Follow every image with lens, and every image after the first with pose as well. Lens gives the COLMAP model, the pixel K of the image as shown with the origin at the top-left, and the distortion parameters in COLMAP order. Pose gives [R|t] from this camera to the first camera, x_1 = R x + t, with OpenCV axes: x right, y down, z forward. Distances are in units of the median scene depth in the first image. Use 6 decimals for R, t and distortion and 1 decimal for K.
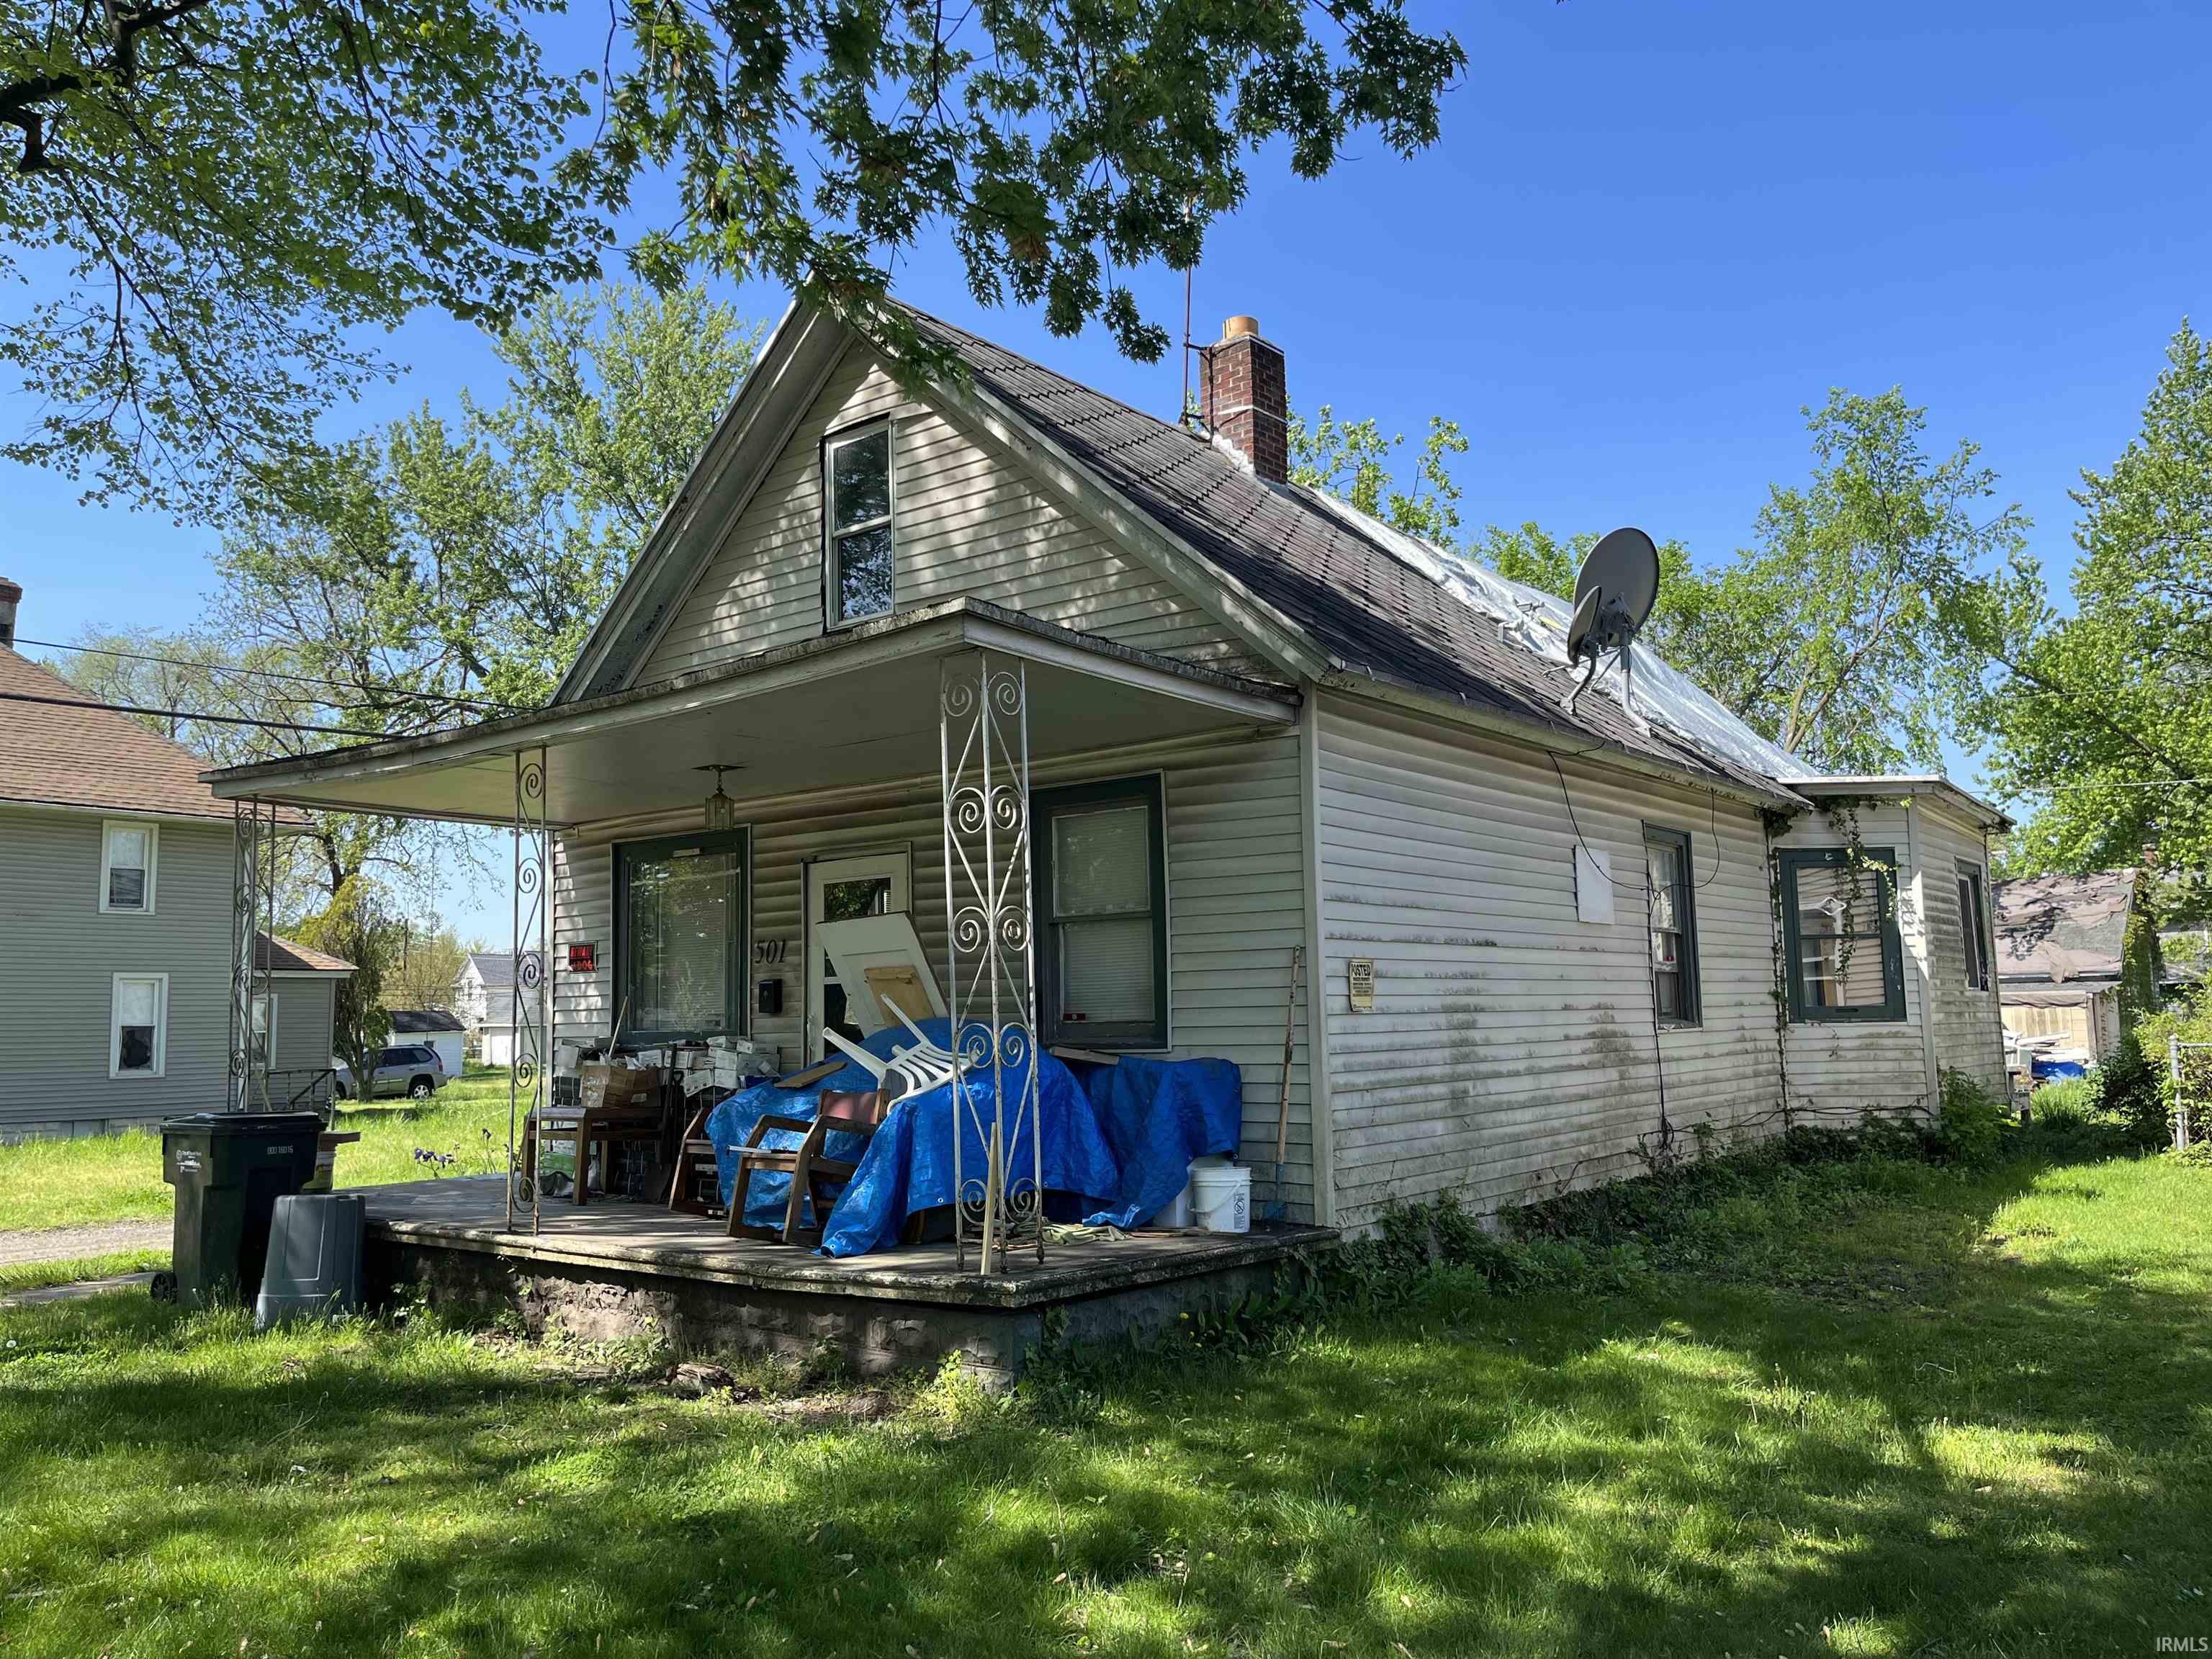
lens RADIAL K [[1704.0, 0, 1106.0], [0, 1704.0, 829.5], [0, 0, 1]] dist [0.012132, 0.001374]
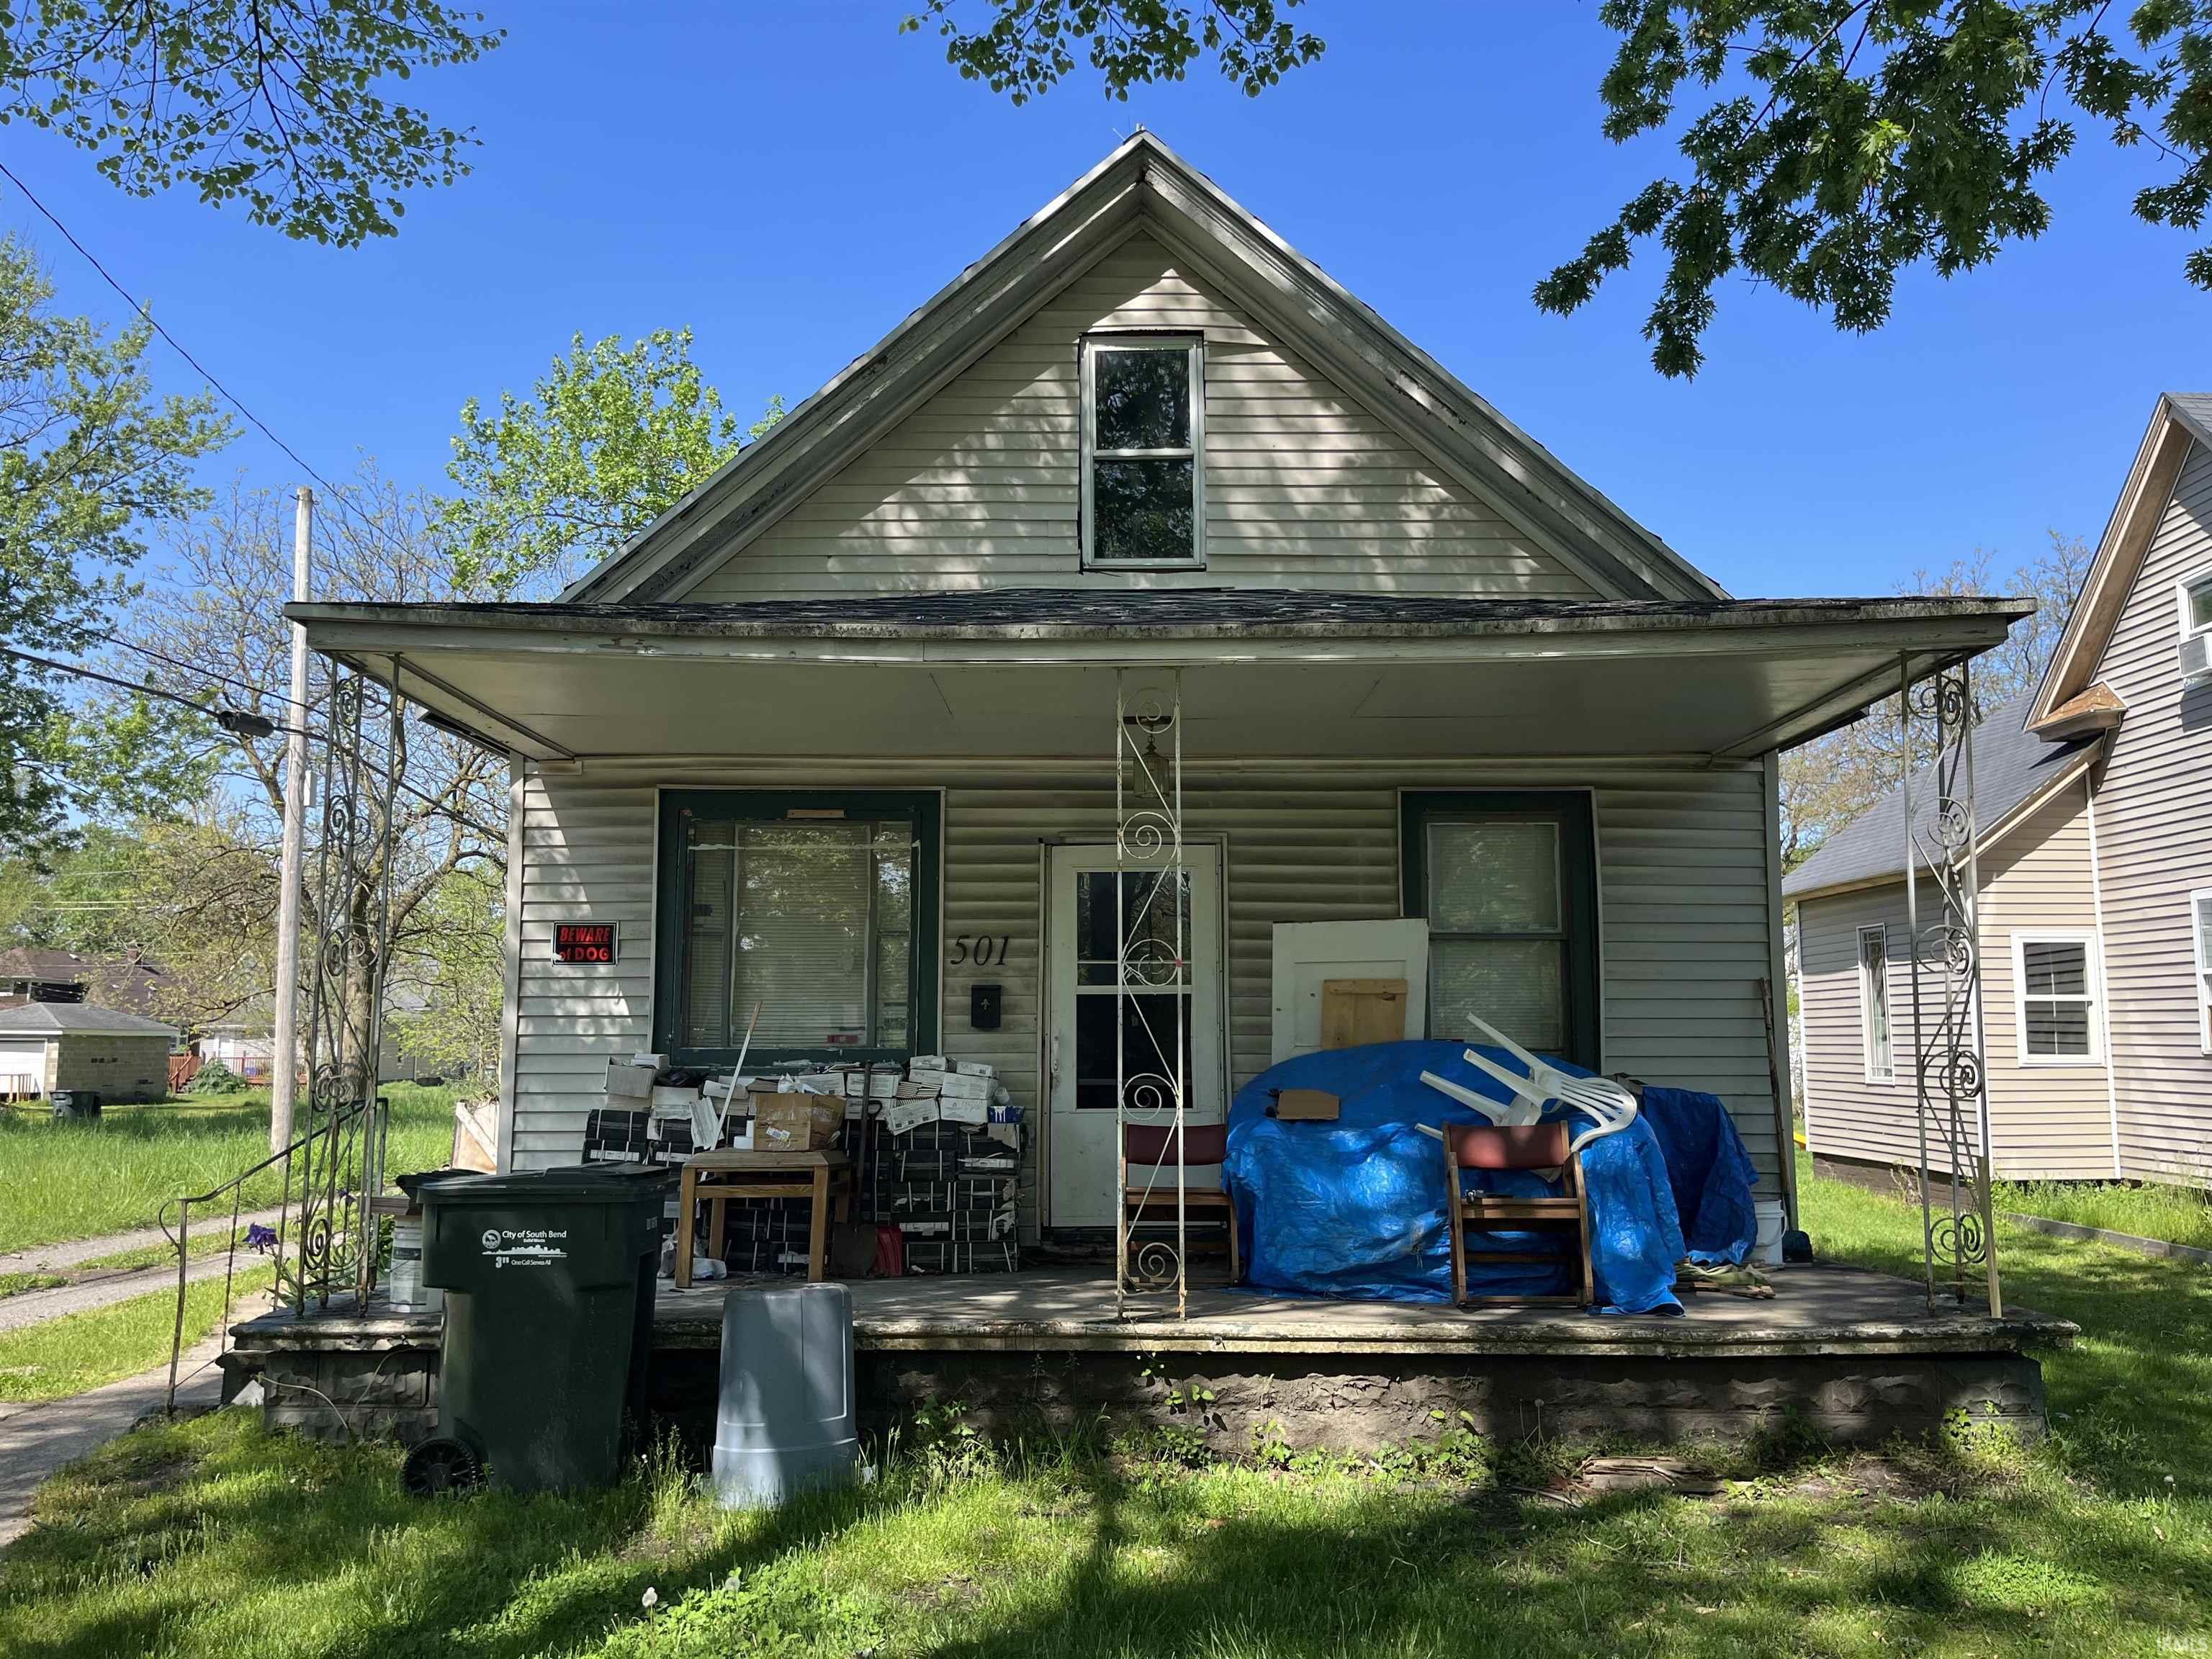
lens RADIAL K [[1688.8, 0, 1106.0], [0, 1688.8, 829.5], [0, 0, 1]] dist [0.025897, -0.003264]
pose [[0.789041, 0.100943, 0.605991, -0.662250], [-0.084775, 0.994862, -0.055338, 0.056536], [-0.608464, -0.007709, 0.793544, 0.356237]]
